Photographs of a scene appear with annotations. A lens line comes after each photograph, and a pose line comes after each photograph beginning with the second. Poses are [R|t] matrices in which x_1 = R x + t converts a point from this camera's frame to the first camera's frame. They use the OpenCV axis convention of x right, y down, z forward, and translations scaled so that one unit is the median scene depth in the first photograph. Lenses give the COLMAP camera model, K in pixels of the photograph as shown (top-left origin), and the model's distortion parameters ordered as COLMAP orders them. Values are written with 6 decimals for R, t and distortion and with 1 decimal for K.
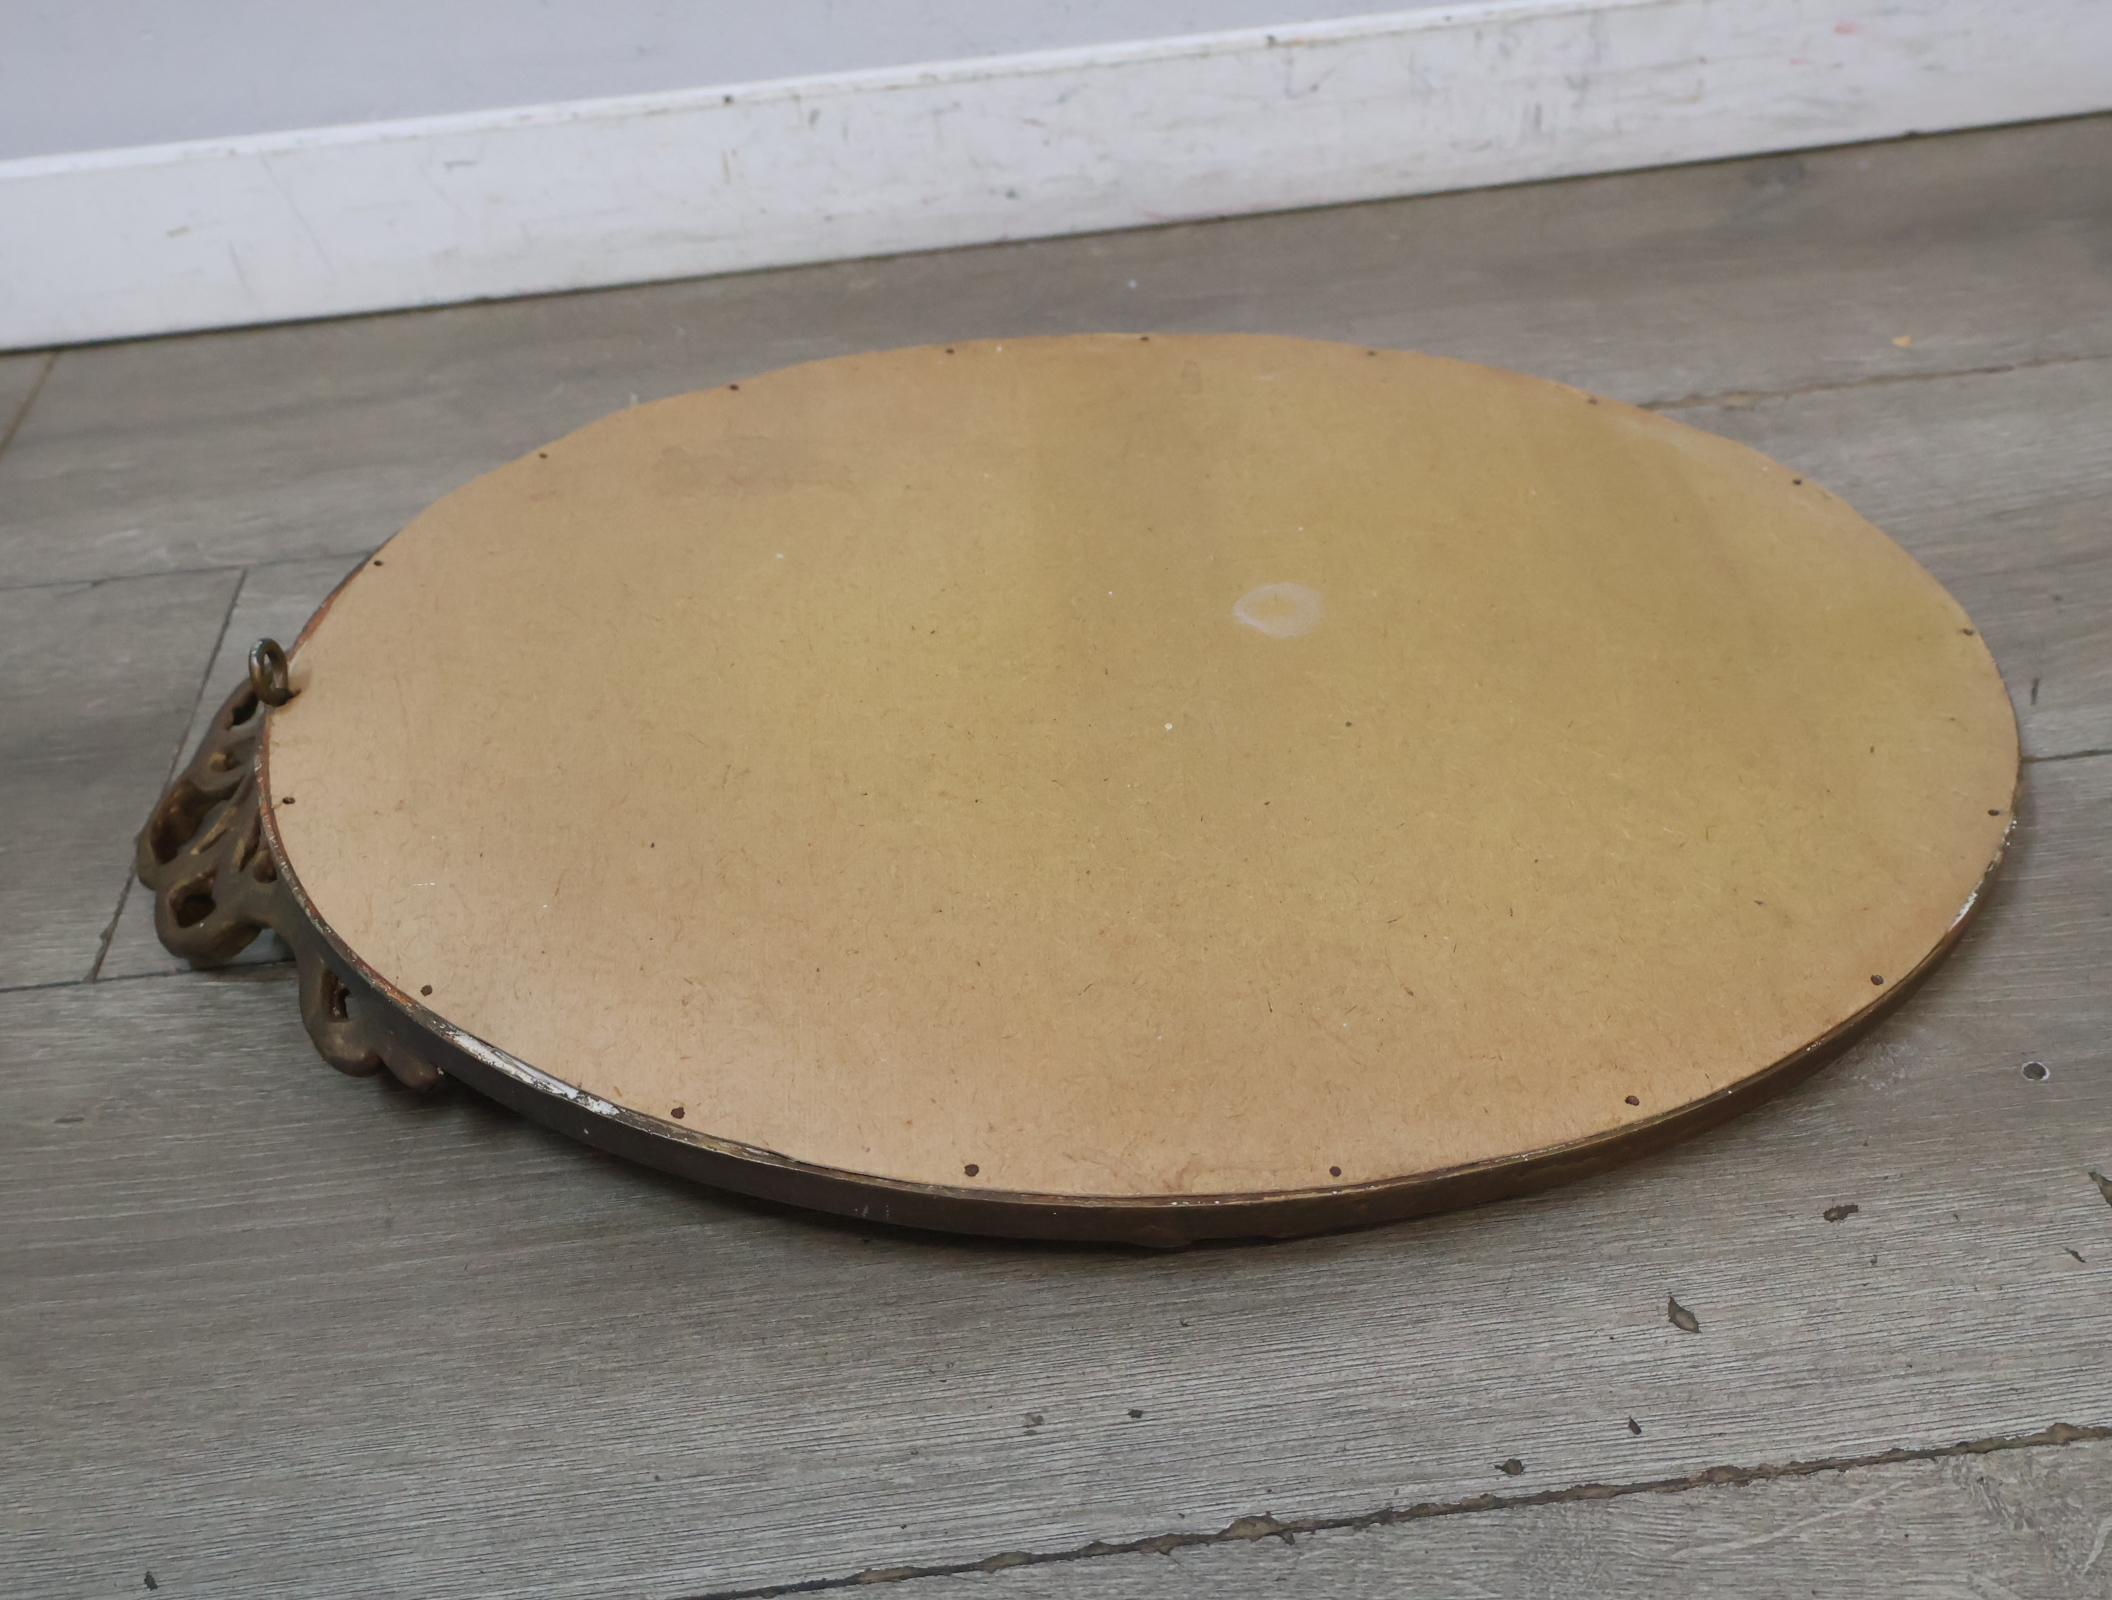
lens RADIAL K [[2197.8, 0, 1051.6], [0, 2197.8, 785.8], [0, 0, 1]] dist [0.010793, 0.000000]
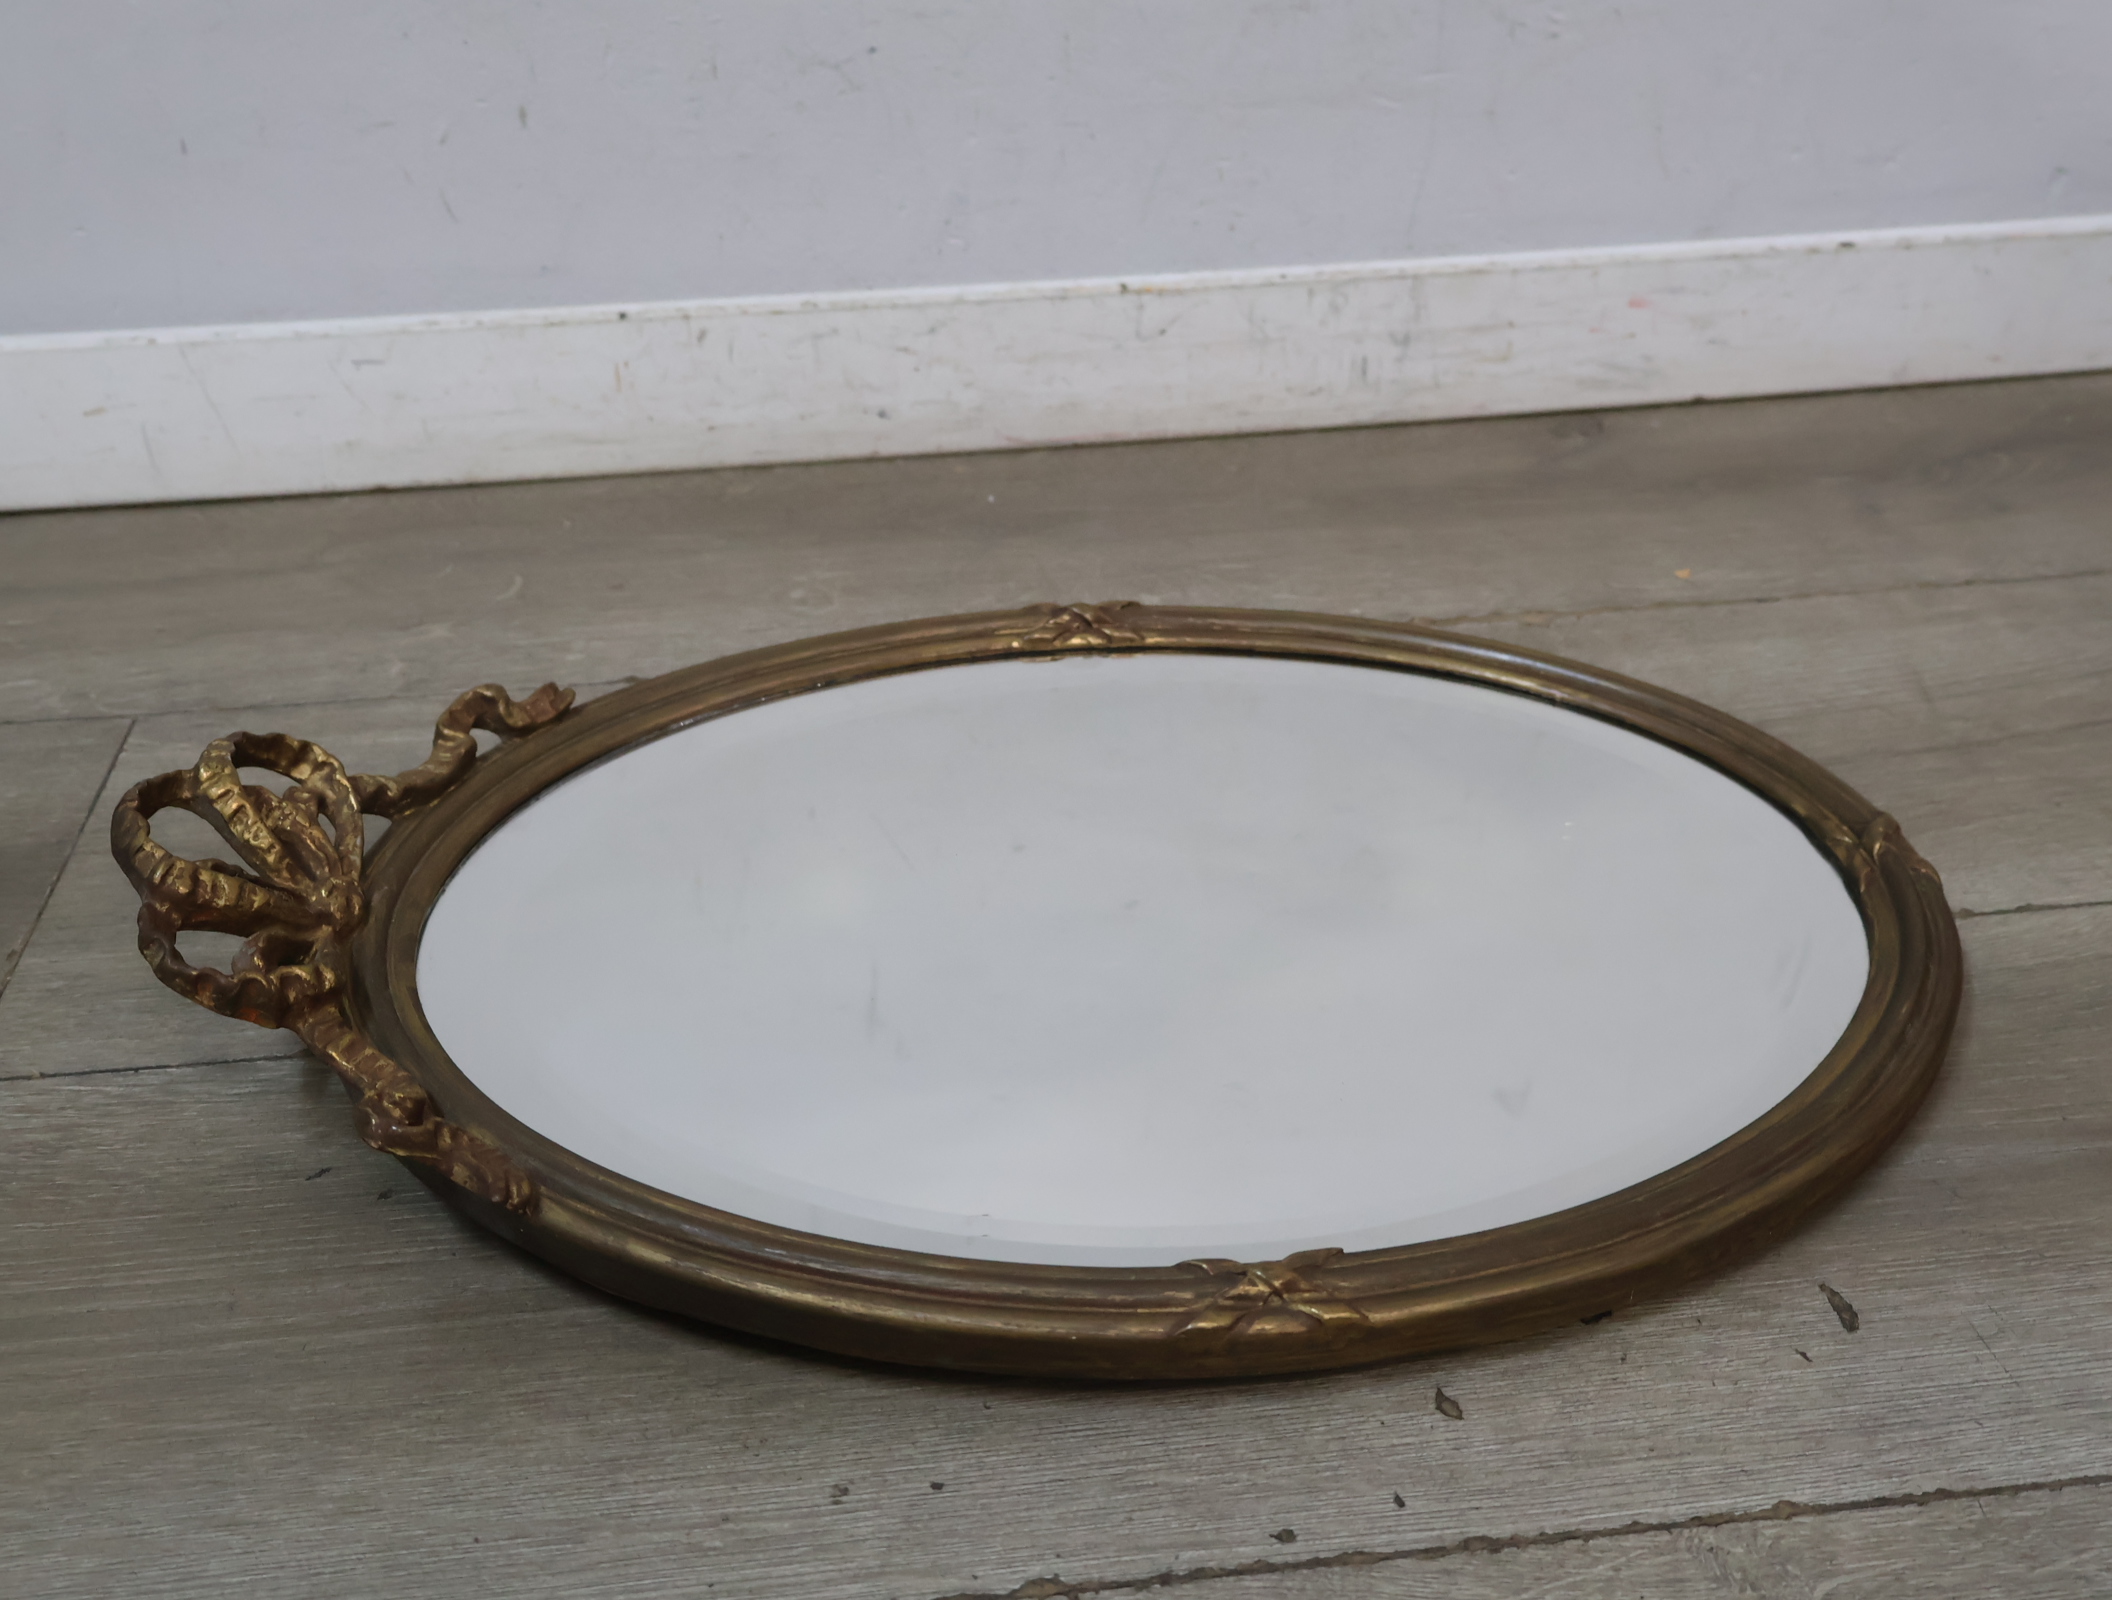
lens RADIAL K [[2181.3, 0, 1052.1], [0, 2181.3, 781.8], [0, 0, 1]] dist [0.008301, 0.000000]
pose [[0.997875, 0.035714, 0.054496, 0.016054], [-0.028703, 0.991815, -0.124415, 0.051923], [-0.058494, 0.122586, 0.990733, -0.058457]]
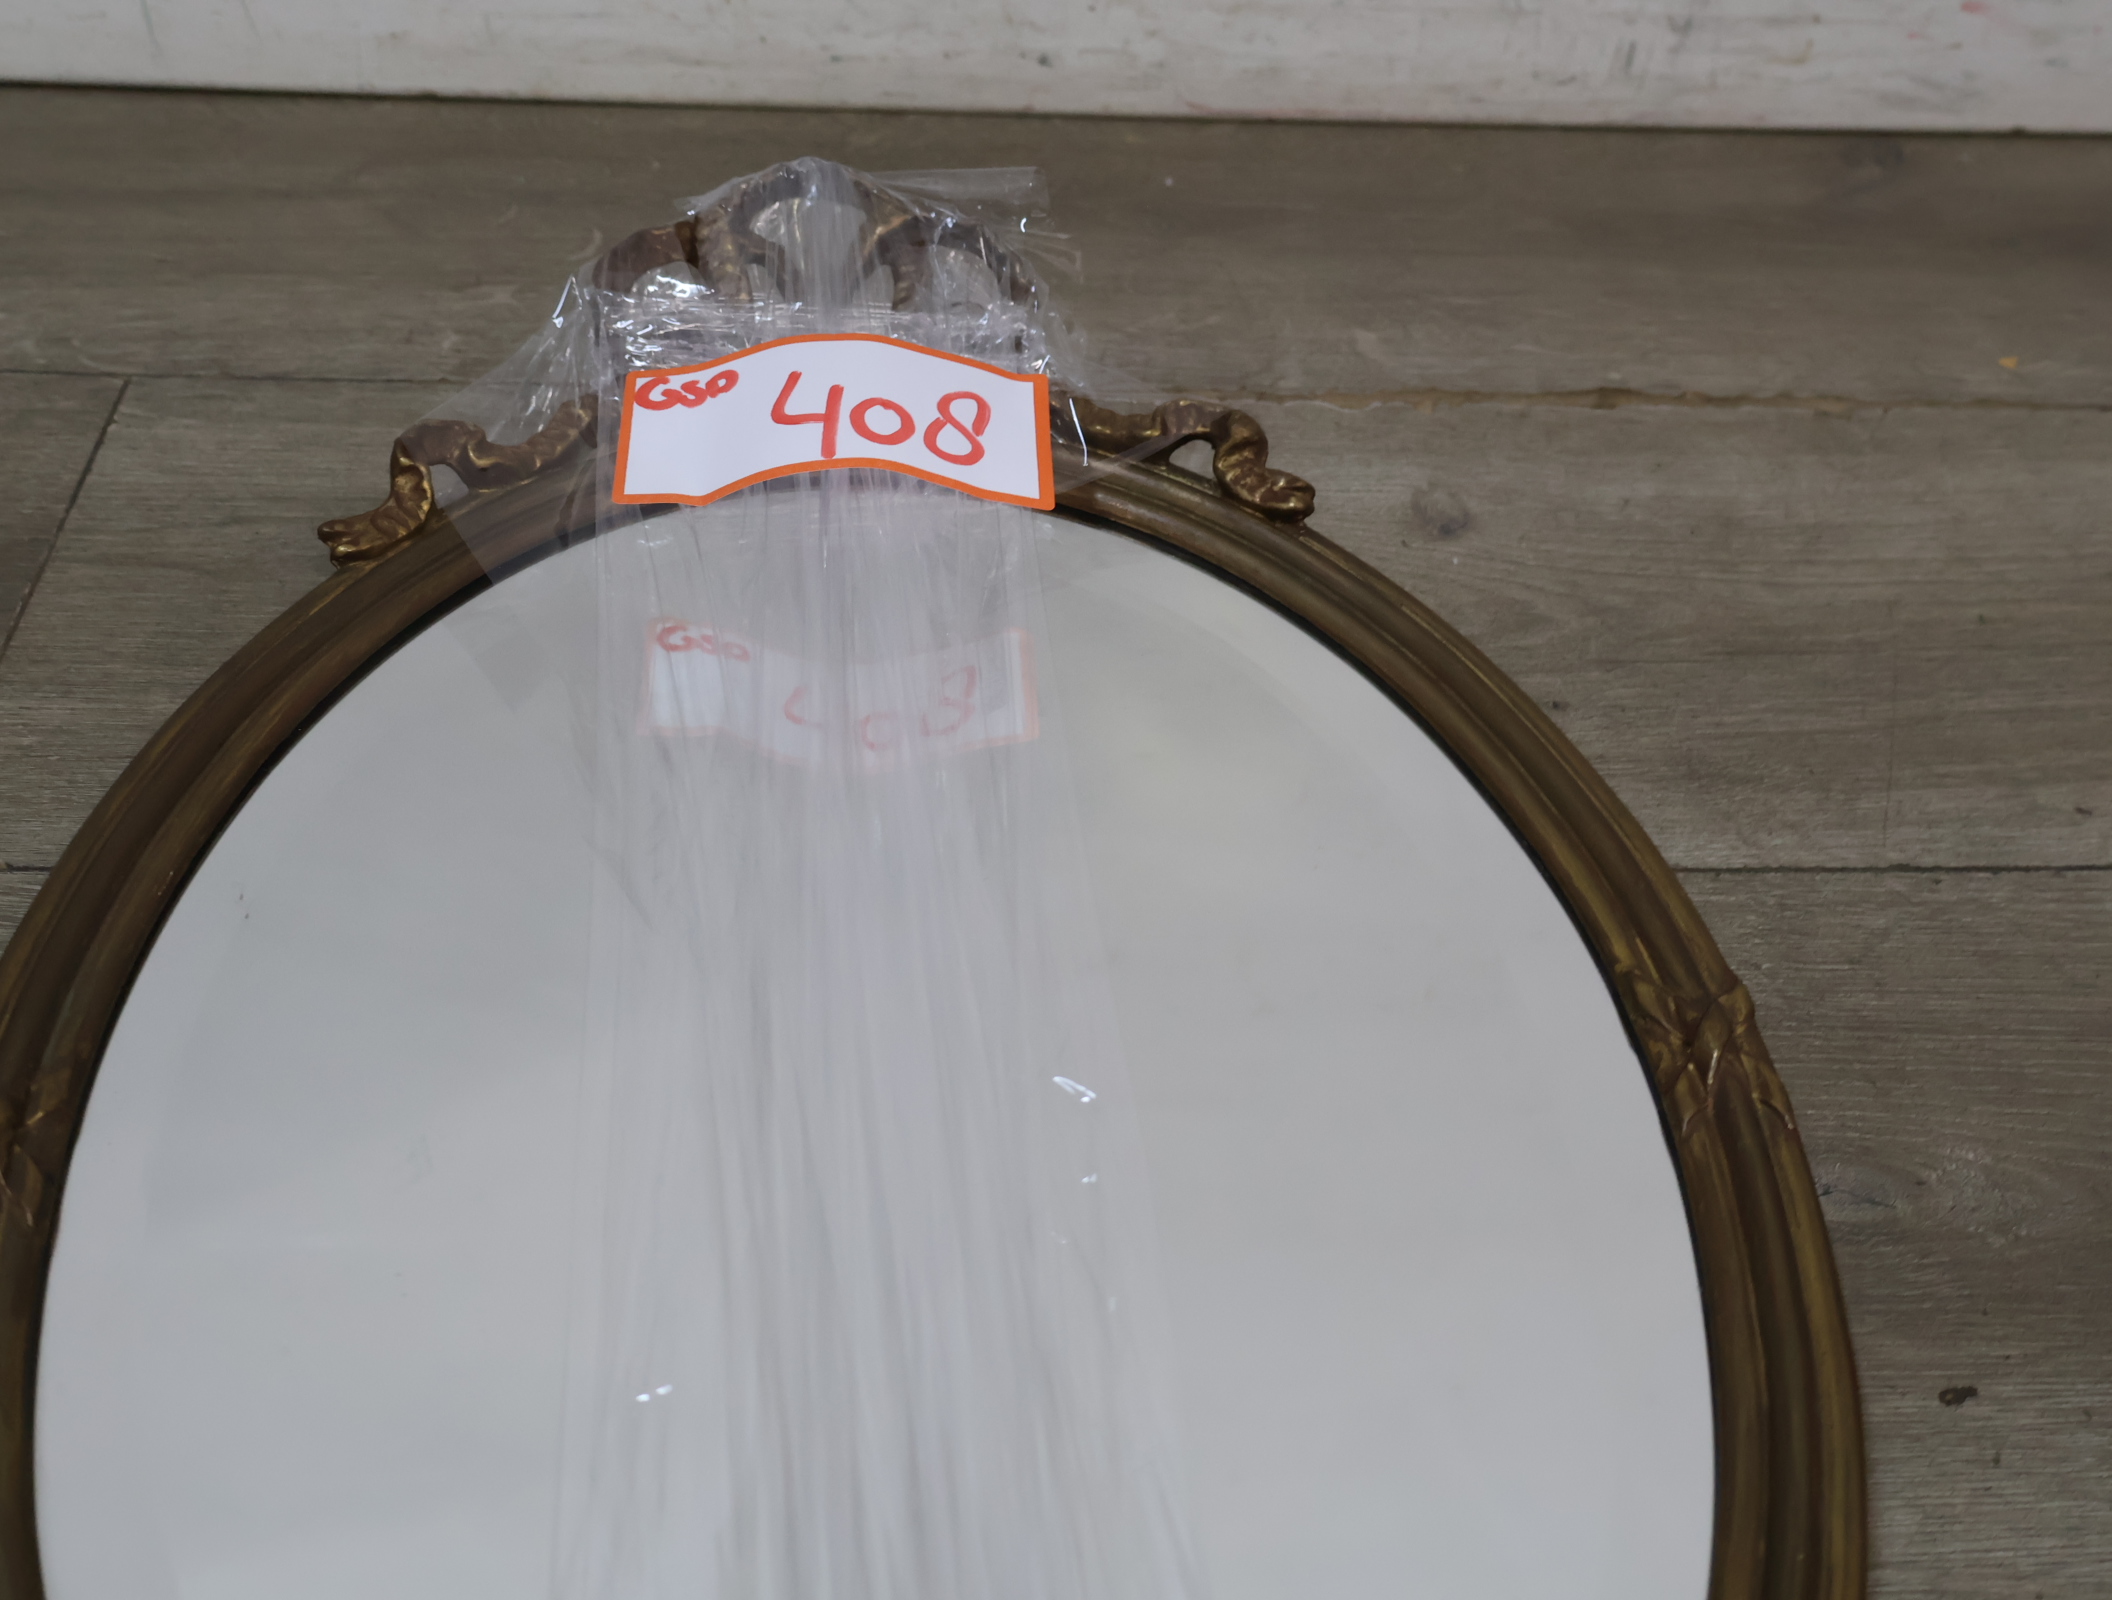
lens RADIAL K [[2197.8, 0, 1043.3], [0, 2197.8, 762.4], [0, 0, 1]] dist [0.010793, 0.000000]
pose [[0.990295, 0.117217, 0.074667, -0.064117], [-0.120763, 0.991666, 0.044877, -0.033883], [-0.068784, -0.053459, 0.996198, 0.122457]]
